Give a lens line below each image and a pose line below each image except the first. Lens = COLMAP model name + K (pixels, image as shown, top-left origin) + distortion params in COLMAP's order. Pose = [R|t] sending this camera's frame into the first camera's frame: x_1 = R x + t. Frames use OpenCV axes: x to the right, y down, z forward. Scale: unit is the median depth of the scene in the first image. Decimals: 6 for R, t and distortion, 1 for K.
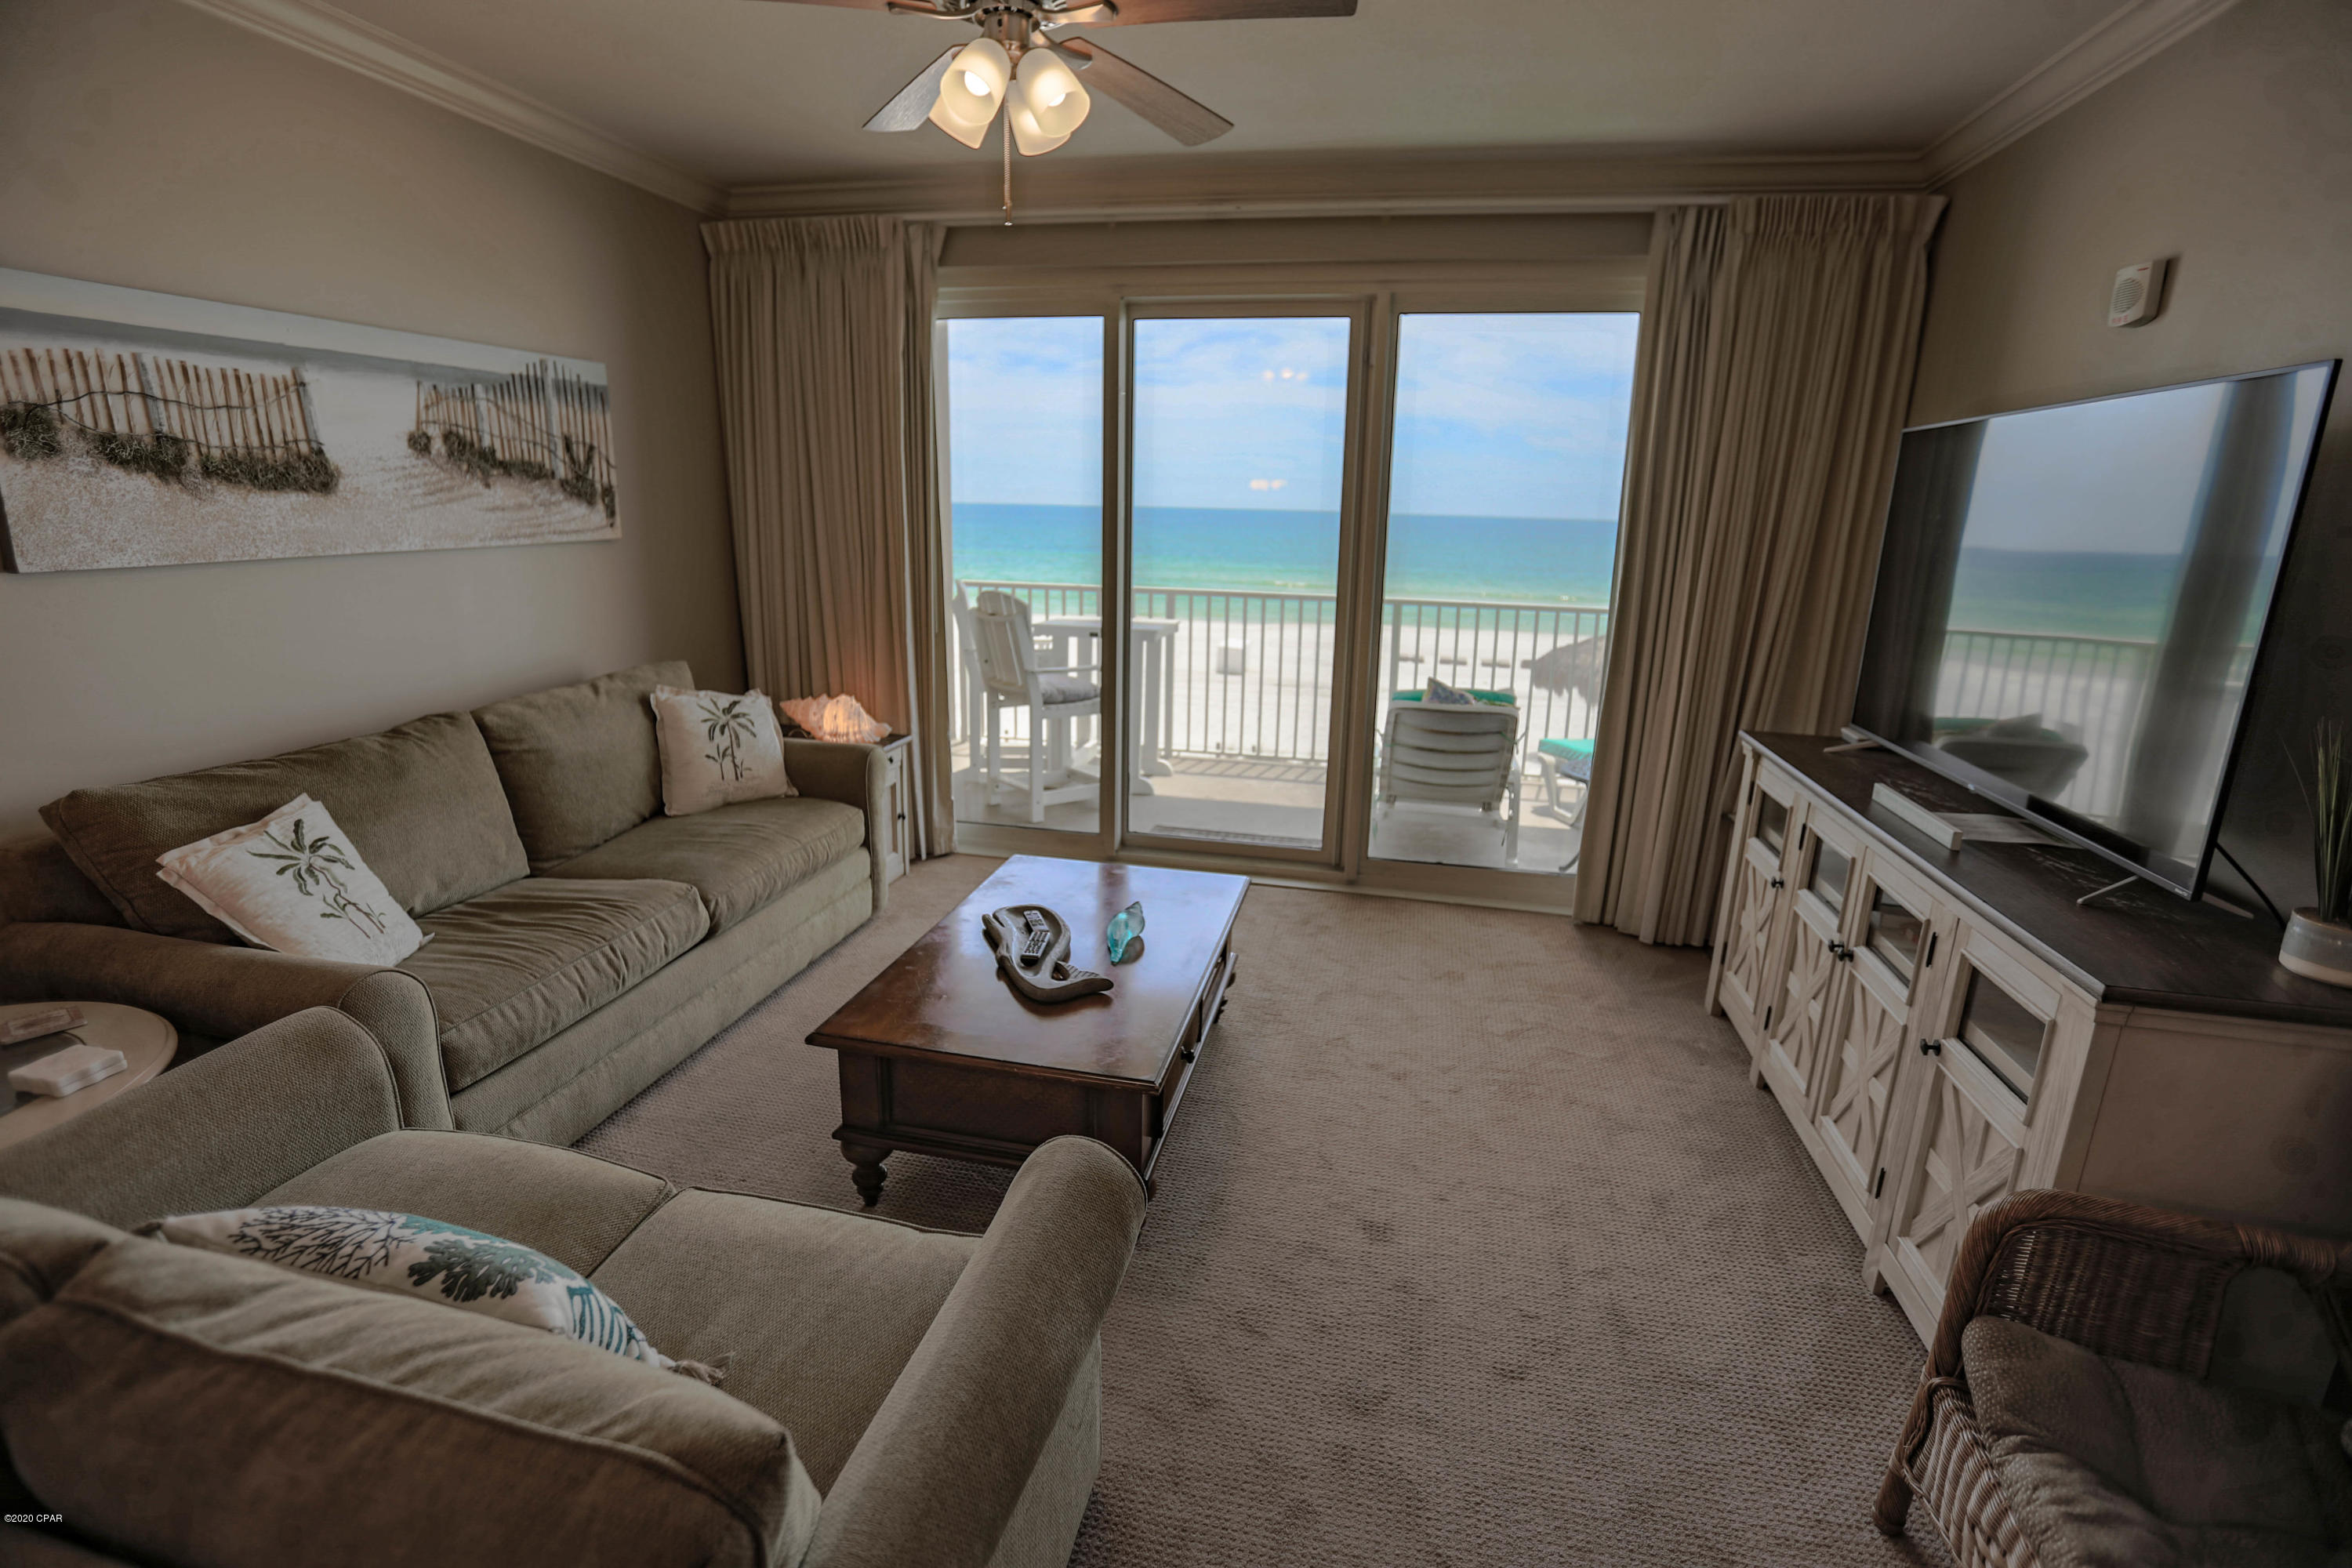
lens RADIAL K [[1084.0, 0, 1172.5], [0, 1084.0, 762.3], [0, 0, 1]] dist [-0.048573, 0.017385]
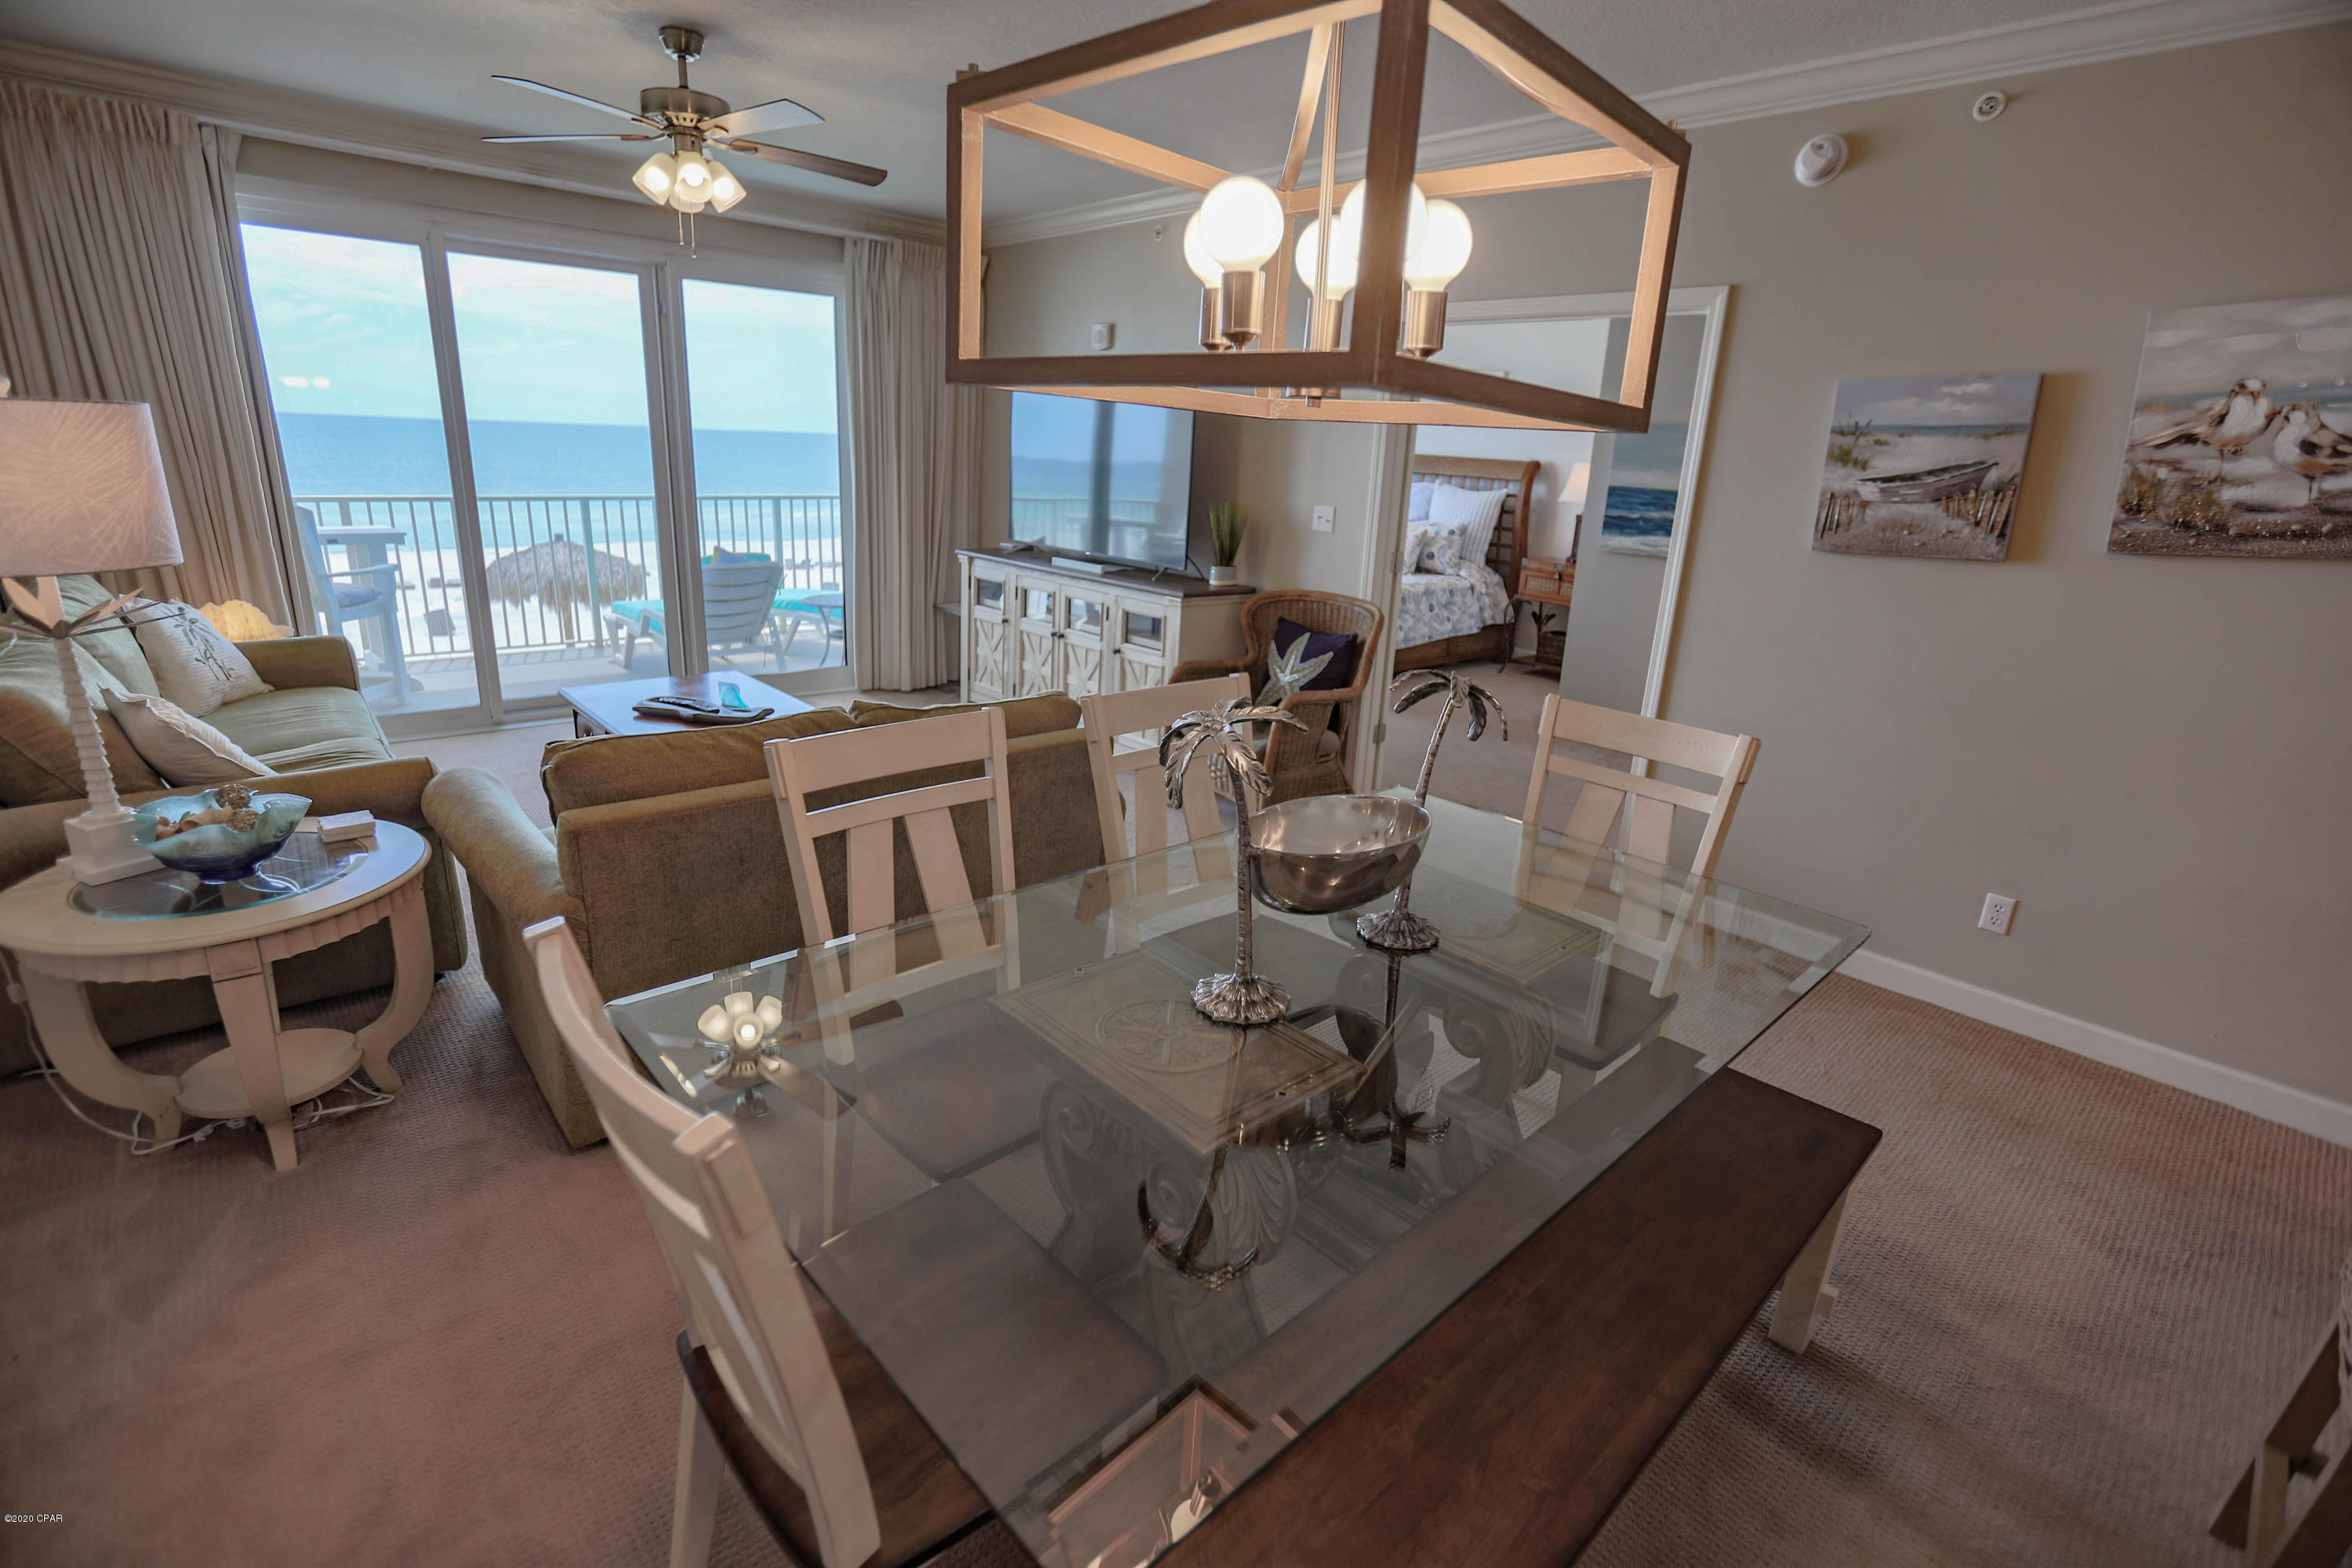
lens RADIAL K [[1084.0, 0, 1164.0], [0, 1084.0, 770.2], [0, 0, 1]] dist [-0.048573, 0.017385]
pose [[0.583345, -0.228656, 0.779375, -0.709527], [0.156321, 0.973223, 0.168525, 0.073000], [-0.797040, 0.023525, 0.603468, -0.346613]]
